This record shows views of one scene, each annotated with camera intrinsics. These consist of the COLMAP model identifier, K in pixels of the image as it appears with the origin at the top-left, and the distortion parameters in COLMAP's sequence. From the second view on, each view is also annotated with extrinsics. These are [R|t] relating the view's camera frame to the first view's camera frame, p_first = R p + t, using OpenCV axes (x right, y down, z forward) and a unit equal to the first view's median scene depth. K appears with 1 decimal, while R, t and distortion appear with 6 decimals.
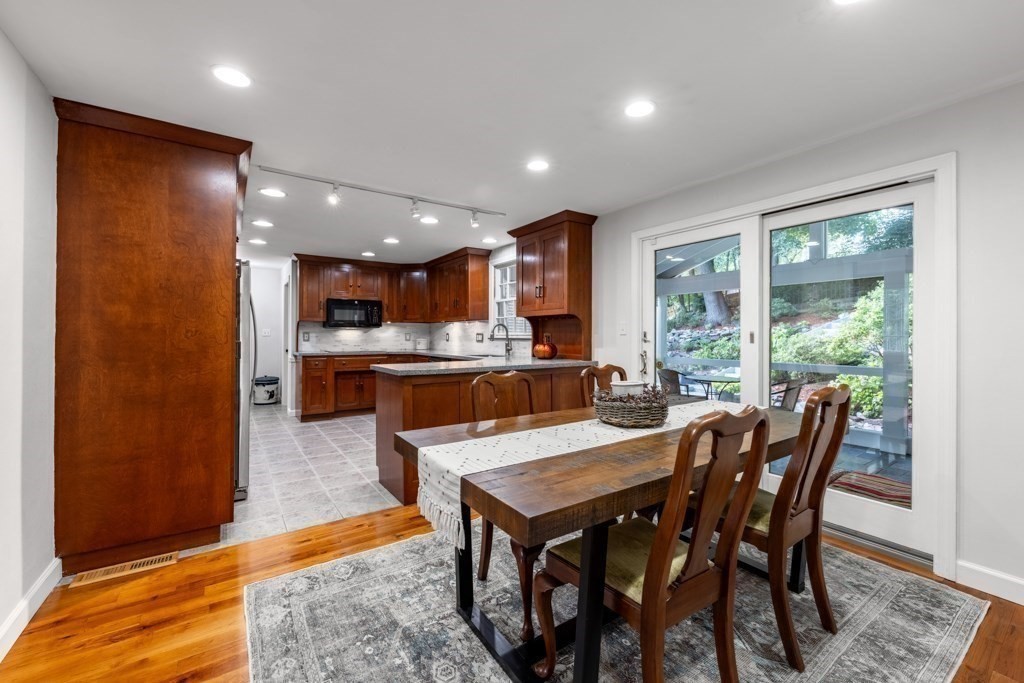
lens RADIAL K [[410.8, 0, 507.1], [0, 410.8, 336.5], [0, 0, 1]] dist [0.001571, 0.000147]
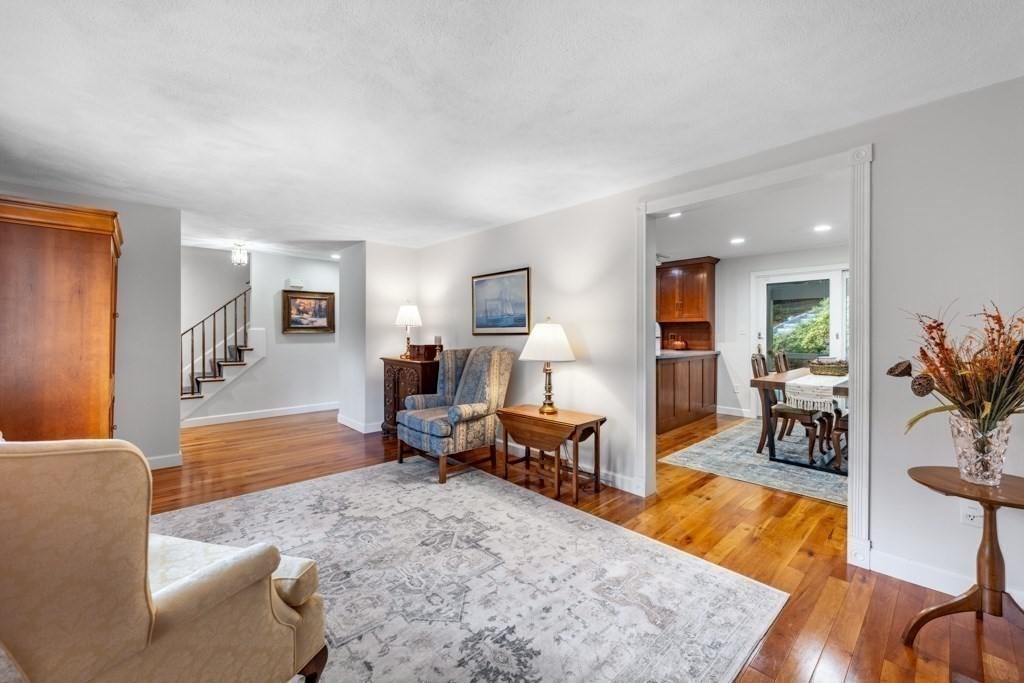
lens RADIAL K [[410.8, 0, 512.3], [0, 410.8, 335.4], [0, 0, 1]] dist [0.001571, 0.000147]
pose [[0.987234, -0.001901, 0.159265, -0.808599], [0.001328, 0.999992, 0.003703, -0.006709], [-0.159270, -0.003444, 0.987229, -0.423071]]
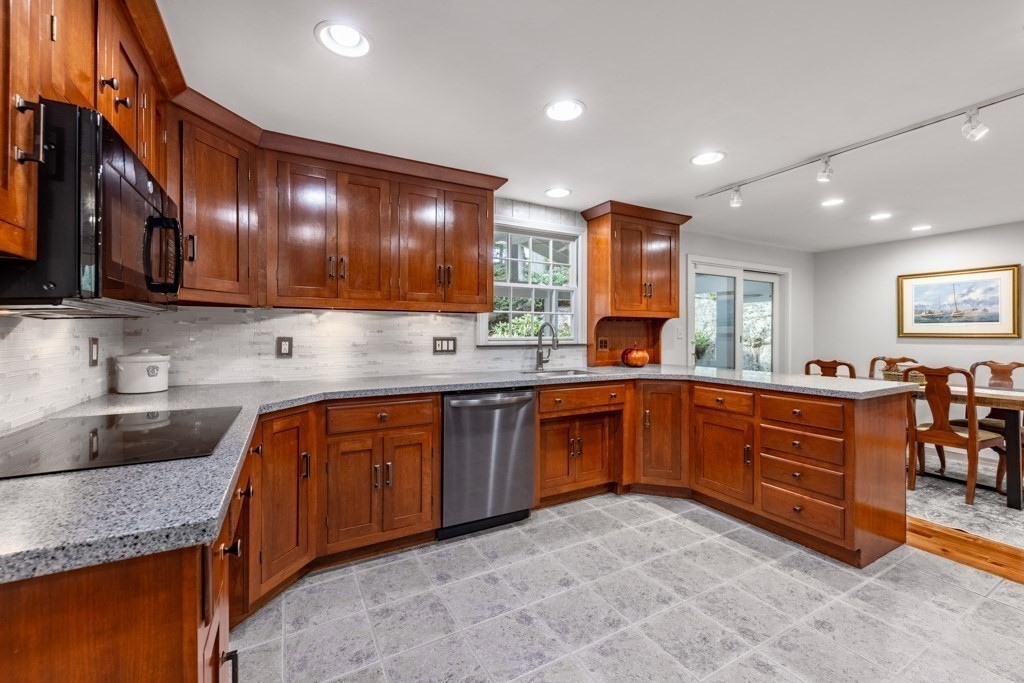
lens RADIAL K [[410.8, 0, 508.3], [0, 410.8, 338.1], [0, 0, 1]] dist [0.001571, 0.000147]
pose [[0.099114, -0.007973, 0.995044, -0.839557], [0.005695, 0.999956, 0.007445, -0.014234], [-0.995060, 0.004929, 0.099155, 1.236841]]
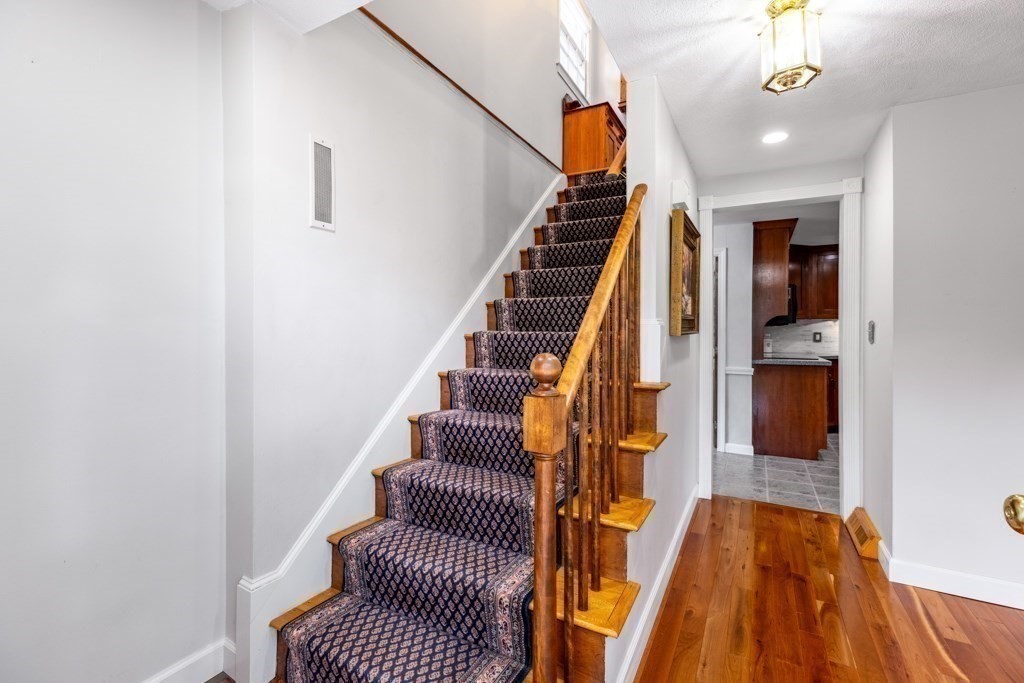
lens RADIAL K [[462.1, 0, 511.4], [0, 462.1, 338.1], [0, 0, 1]] dist [-0.000107, -0.000003]
pose [[0.882433, -0.004968, 0.470413, -1.857027], [0.002937, 0.999983, 0.005051, -0.004864], [-0.470430, -0.003075, 0.882432, 0.769888]]
